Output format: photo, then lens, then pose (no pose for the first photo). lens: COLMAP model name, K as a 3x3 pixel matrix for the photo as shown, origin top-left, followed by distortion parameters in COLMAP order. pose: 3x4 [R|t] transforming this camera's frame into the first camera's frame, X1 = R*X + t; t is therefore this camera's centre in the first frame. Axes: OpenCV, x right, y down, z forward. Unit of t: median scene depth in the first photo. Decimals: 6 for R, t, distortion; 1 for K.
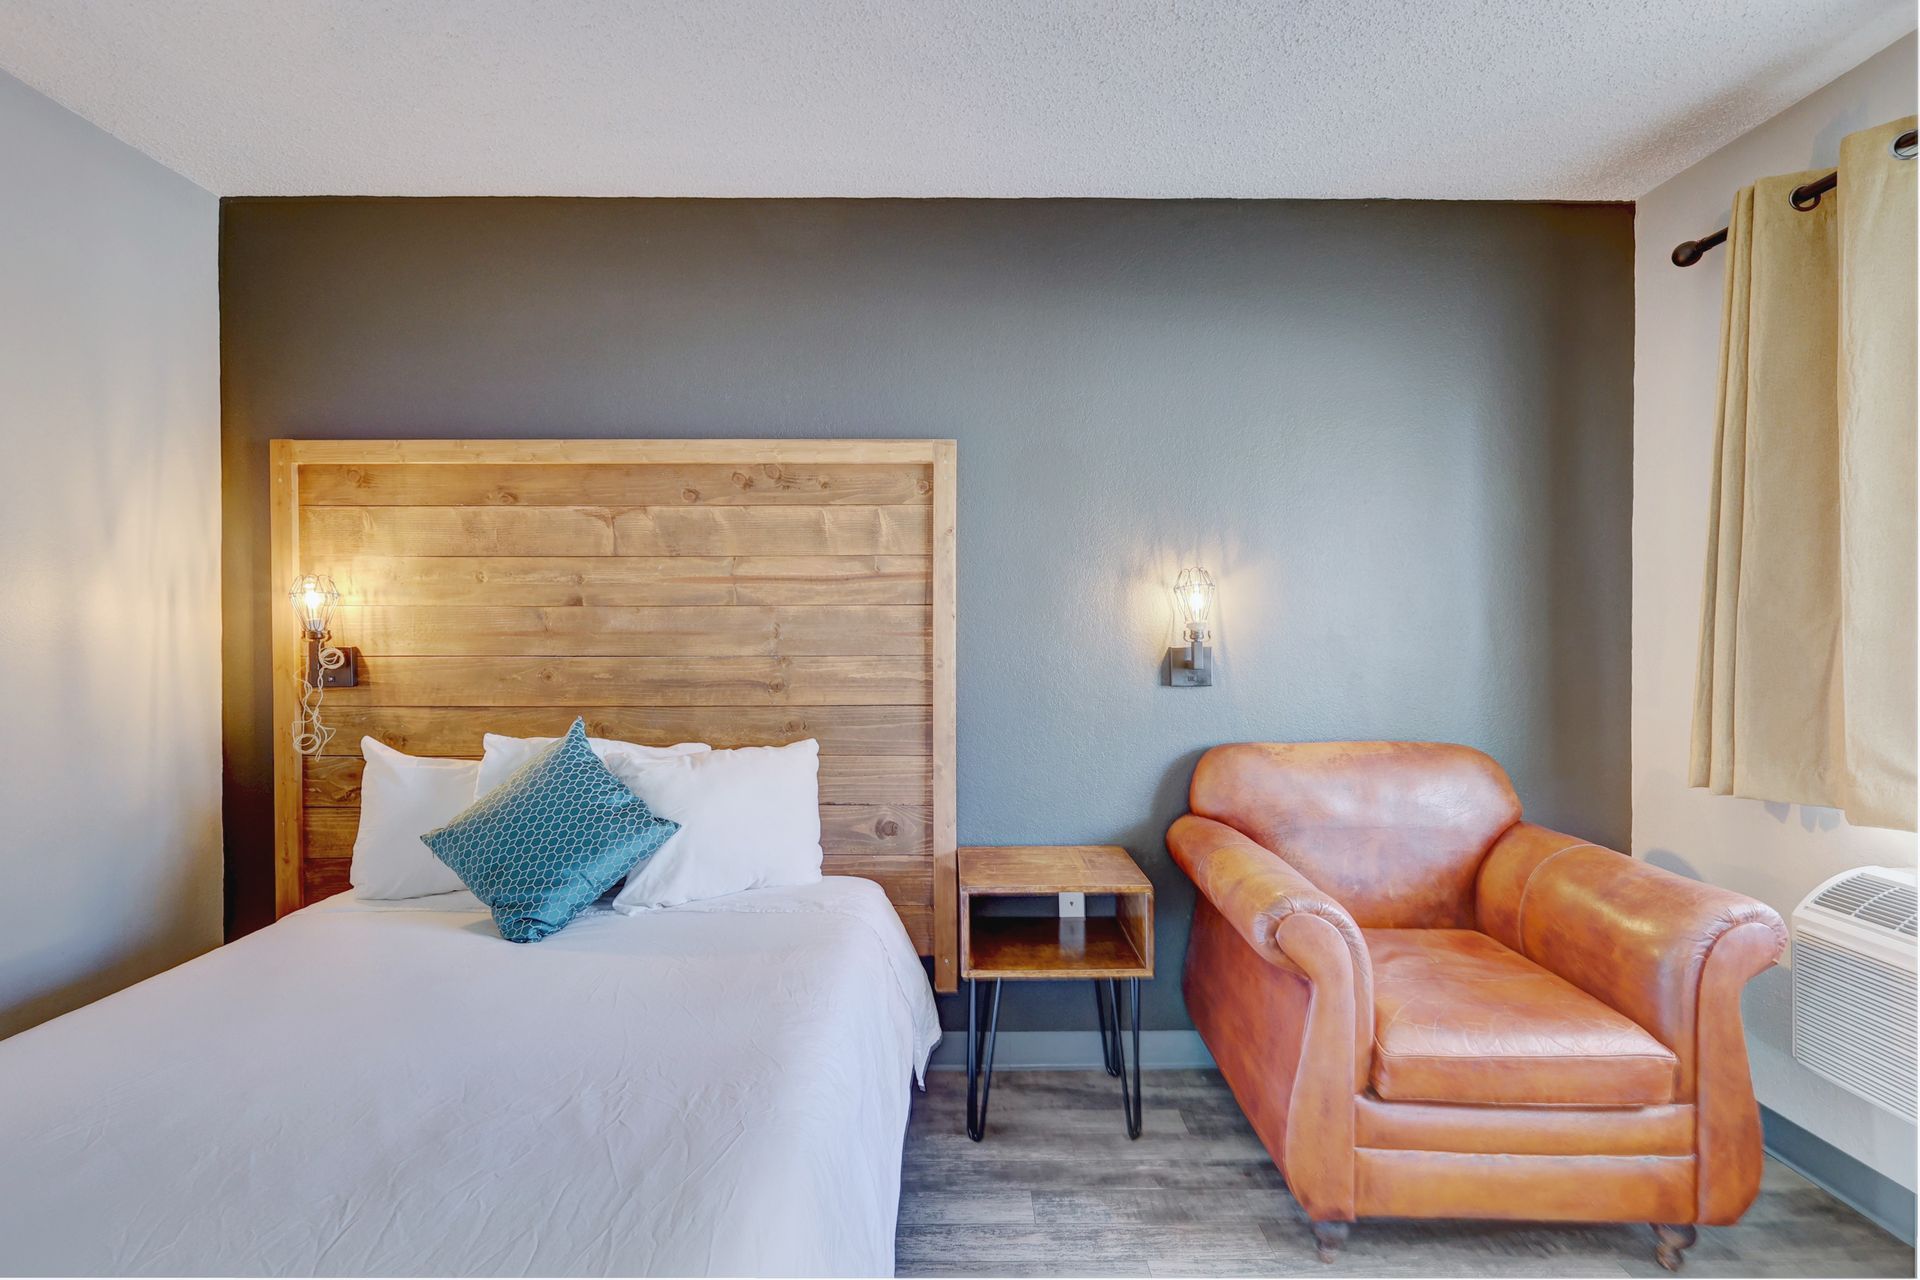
lens RADIAL K [[830.8, 0, 961.9], [0, 830.8, 637.8], [0, 0, 1]] dist [0.000927, -0.000289]
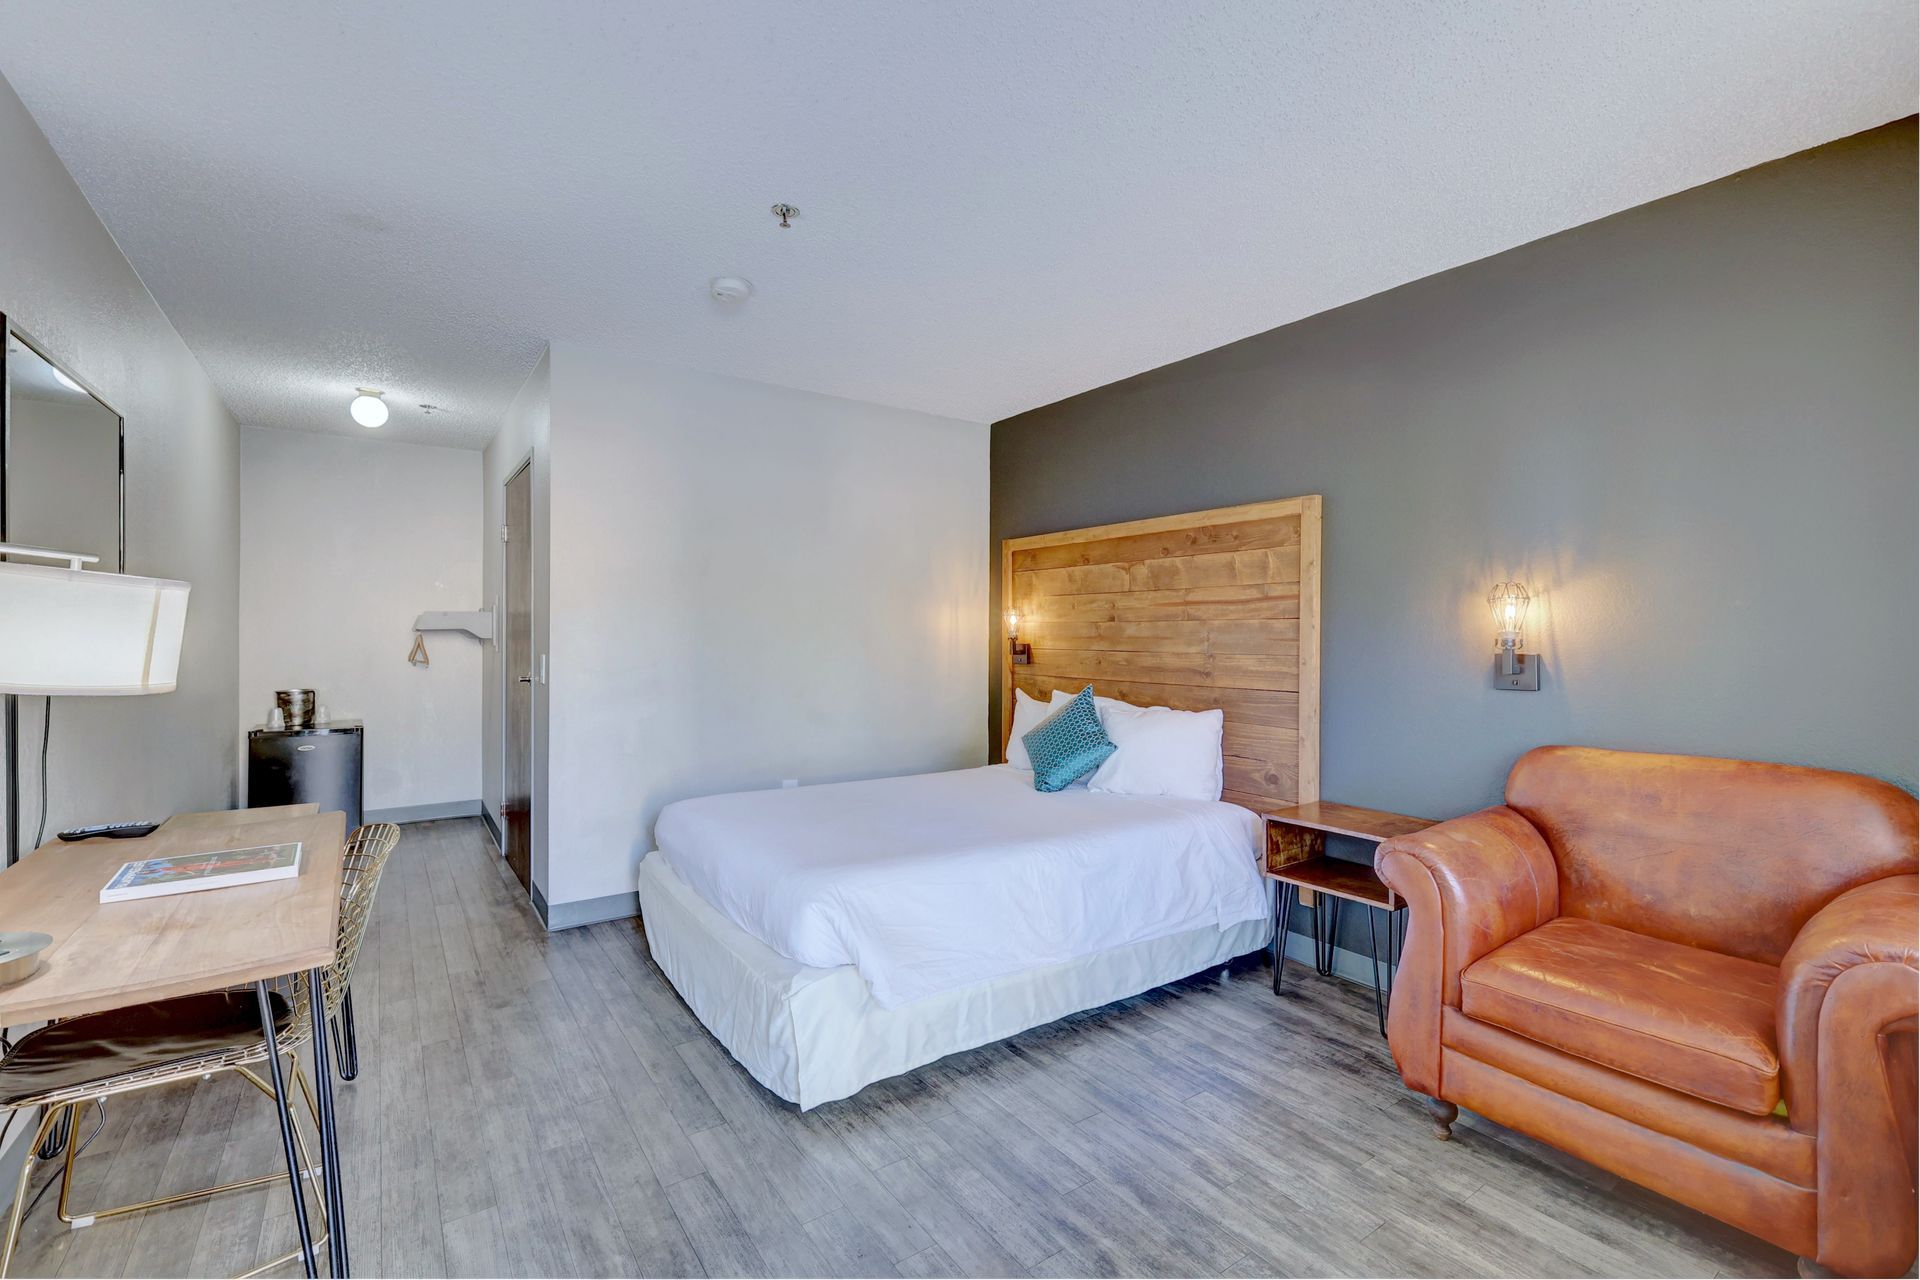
lens RADIAL K [[830.8, 0, 961.9], [0, 830.8, 637.8], [0, 0, 1]] dist [0.000927, -0.000289]
pose [[0.576056, 0.006460, -0.817384, 0.752601], [-0.013858, 0.999902, -0.001864, 0.002375], [0.817292, 0.012401, 0.576090, -0.233478]]
